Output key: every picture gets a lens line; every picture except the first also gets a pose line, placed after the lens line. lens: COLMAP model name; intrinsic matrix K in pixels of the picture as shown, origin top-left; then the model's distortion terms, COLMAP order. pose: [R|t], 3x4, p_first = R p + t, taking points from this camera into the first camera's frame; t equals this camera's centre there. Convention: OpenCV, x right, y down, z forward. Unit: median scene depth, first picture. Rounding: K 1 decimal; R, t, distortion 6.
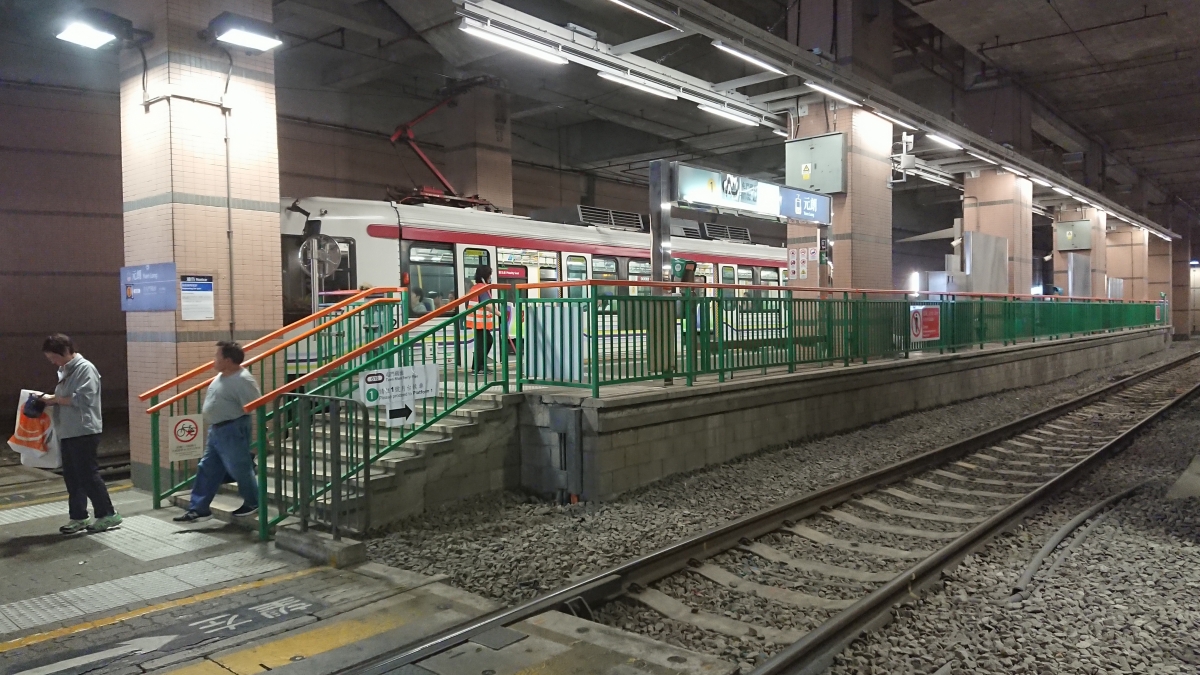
lens RADIAL K [[834.4, 0, 581.0], [0, 834.4, 342.4], [0, 0, 1]] dist [0.340086, -0.355597]
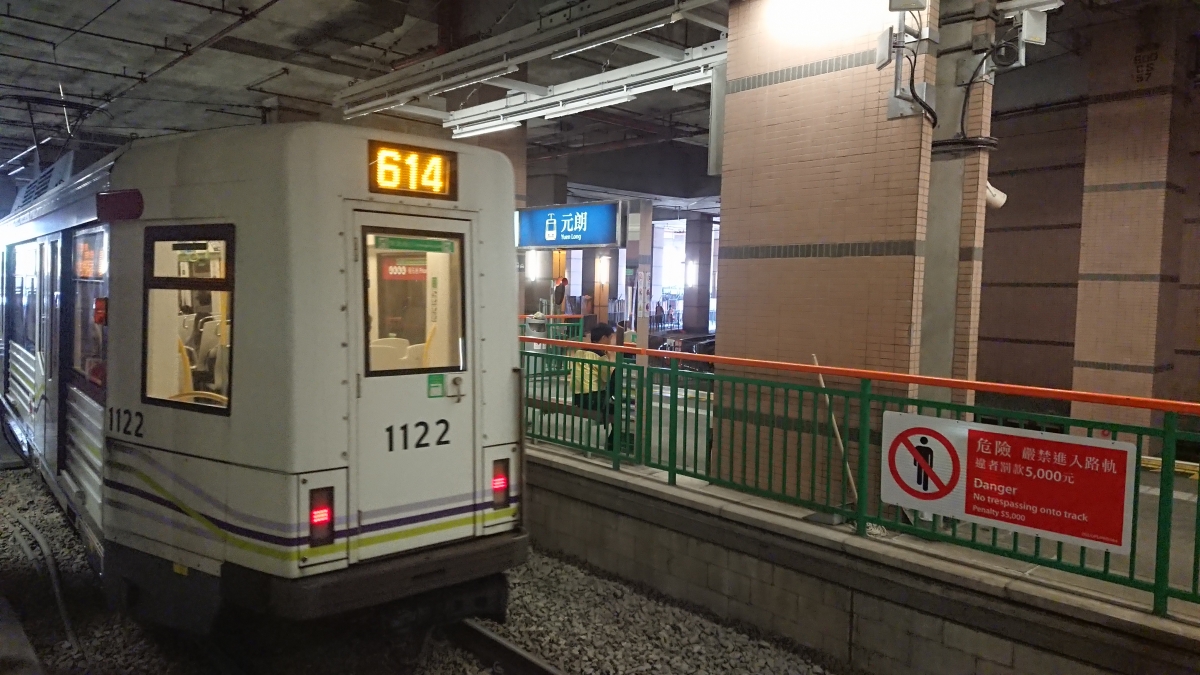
lens RADIAL K [[834.4, 0, 581.0], [0, 834.4, 342.4], [0, 0, 1]] dist [0.340086, -0.355597]
pose [[-0.139284, 0.055111, -0.988718, 0.961983], [-0.058268, 0.996264, 0.063741, -0.108552], [0.988537, 0.066489, -0.135553, 1.120033]]
